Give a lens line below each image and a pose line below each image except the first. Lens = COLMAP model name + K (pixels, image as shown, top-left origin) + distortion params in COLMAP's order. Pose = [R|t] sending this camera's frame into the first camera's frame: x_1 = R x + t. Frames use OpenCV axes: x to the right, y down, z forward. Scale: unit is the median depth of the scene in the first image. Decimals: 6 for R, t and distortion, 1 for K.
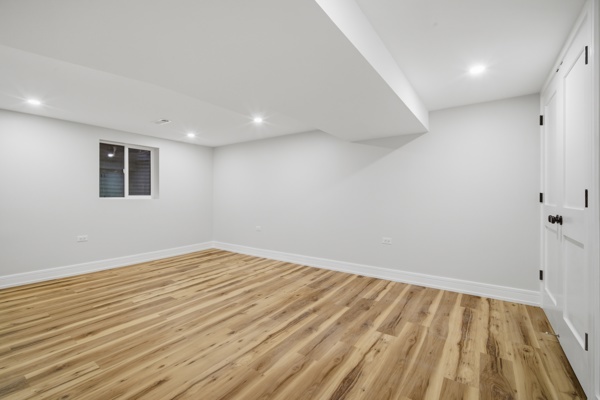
lens RADIAL K [[262.4, 0, 300.2], [0, 262.4, 198.9], [0, 0, 1]] dist [-0.007182, 0.000891]
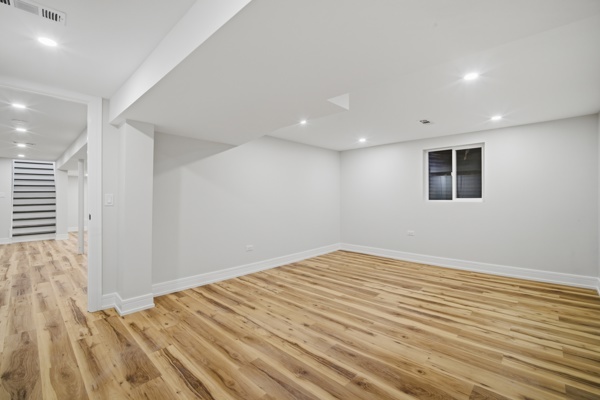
lens RADIAL K [[262.4, 0, 300.2], [0, 262.4, 198.5], [0, 0, 1]] dist [-0.007182, 0.000891]
pose [[-0.139093, -0.000576, -0.990279, 0.628767], [-0.007462, 0.999972, 0.000466, -0.013521], [0.990251, 0.007454, -0.139094, 0.855110]]
